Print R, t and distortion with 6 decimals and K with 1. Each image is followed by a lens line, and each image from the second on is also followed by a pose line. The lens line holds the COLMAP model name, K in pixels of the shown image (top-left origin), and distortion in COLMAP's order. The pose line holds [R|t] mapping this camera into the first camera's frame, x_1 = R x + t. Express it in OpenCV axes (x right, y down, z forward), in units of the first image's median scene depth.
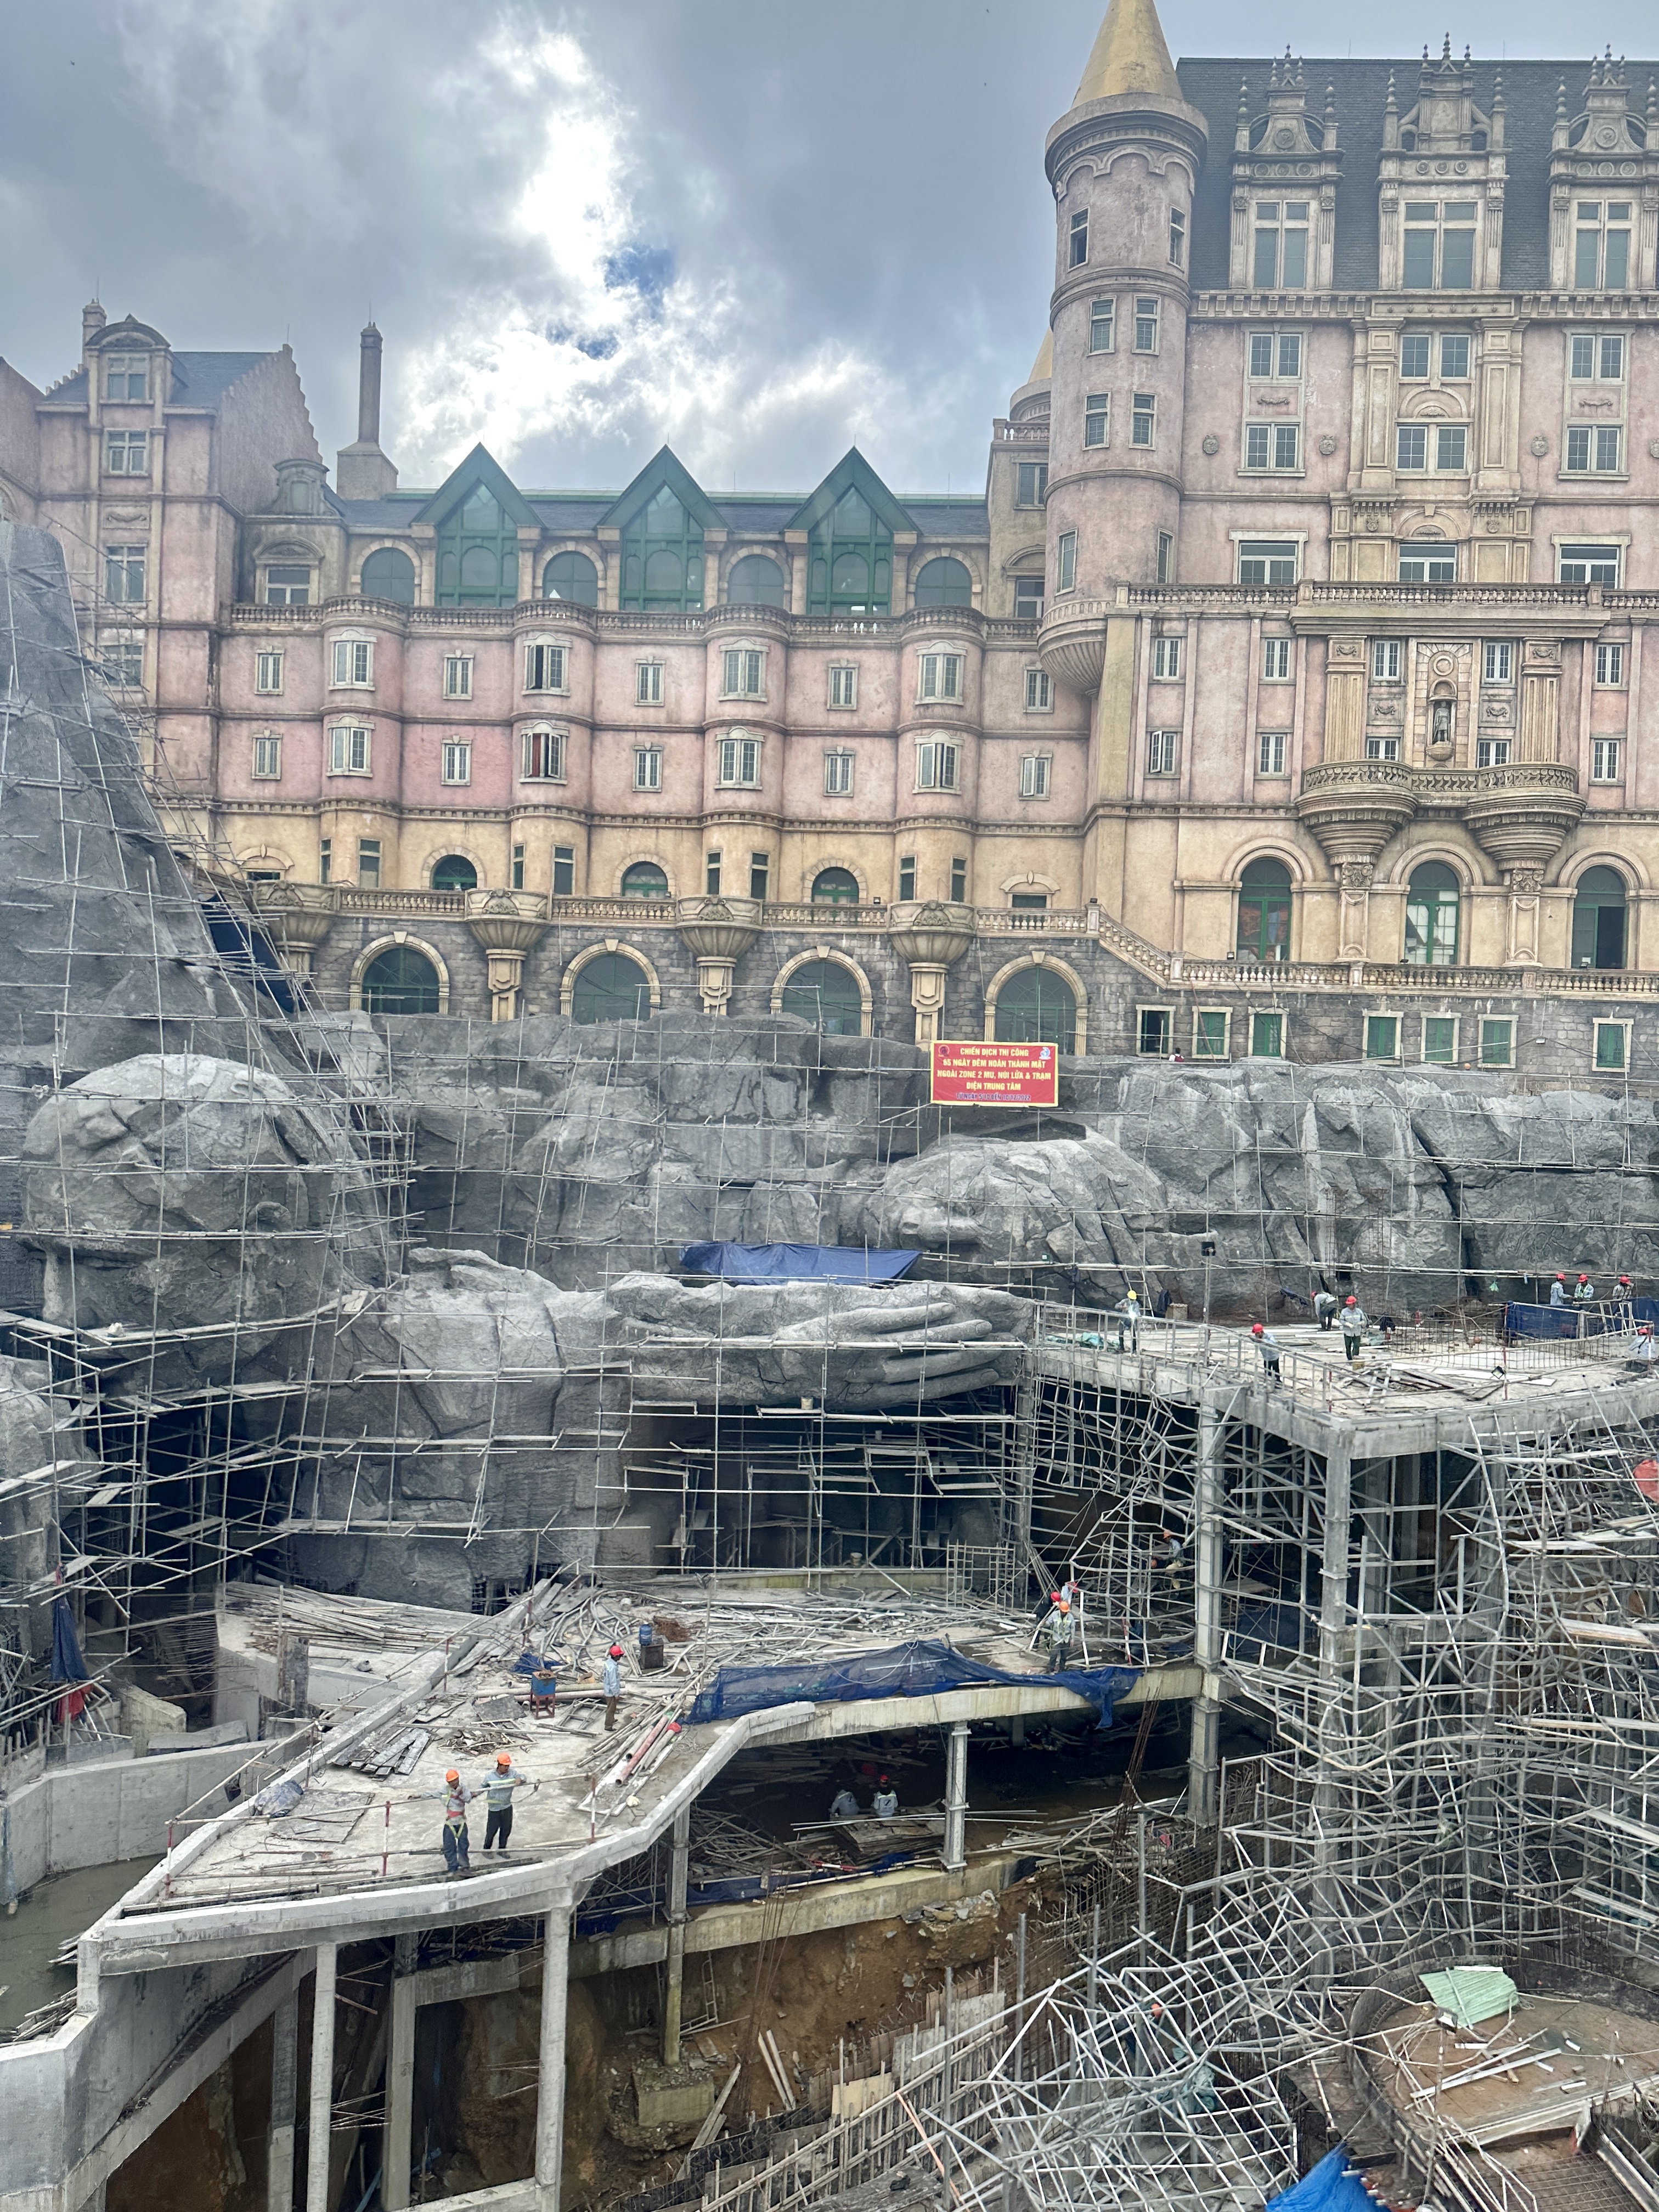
lens RADIAL K [[1539.2, 0, 811.8], [0, 1539.2, 1121.8], [0, 0, 1]] dist [0.153795, -0.268516]
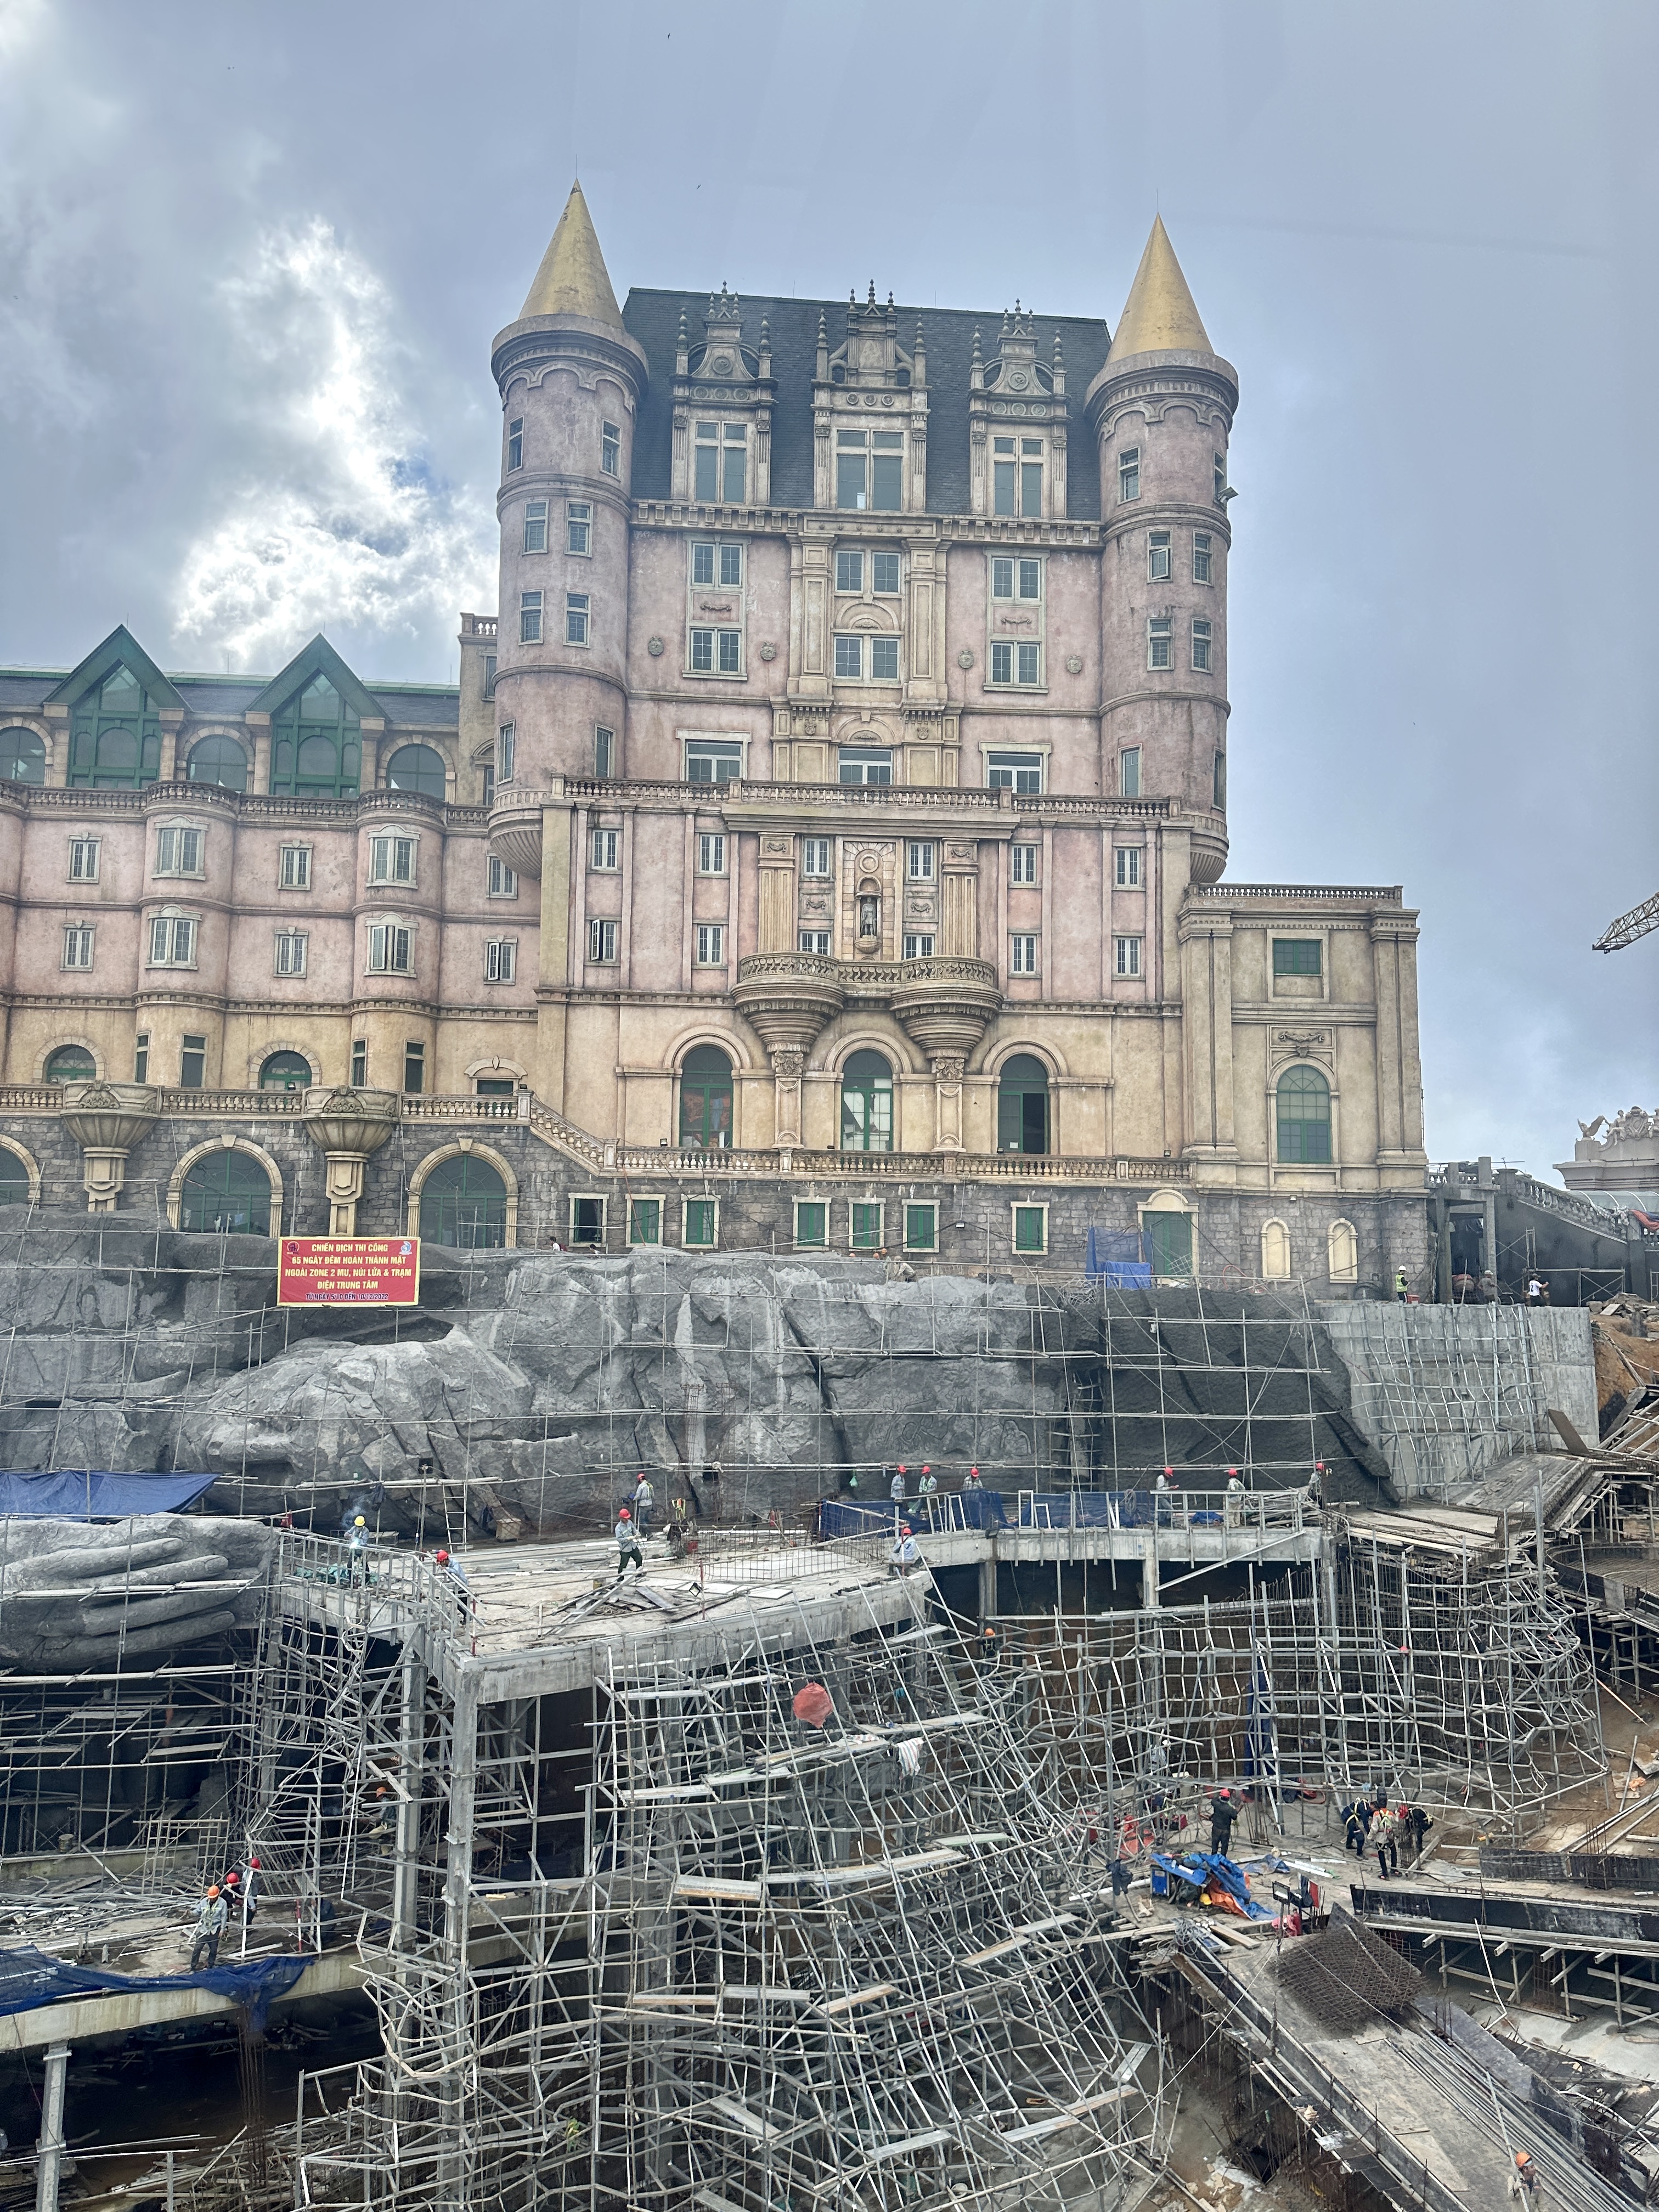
lens RADIAL K [[1539.2, 0, 811.8], [0, 1539.2, 1121.8], [0, 0, 1]] dist [0.153795, -0.268516]
pose [[0.990783, -0.006919, 0.135279, 0.225332], [0.022216, 0.993471, -0.111901, -0.007946], [-0.133622, 0.113875, 0.984468, 0.022186]]
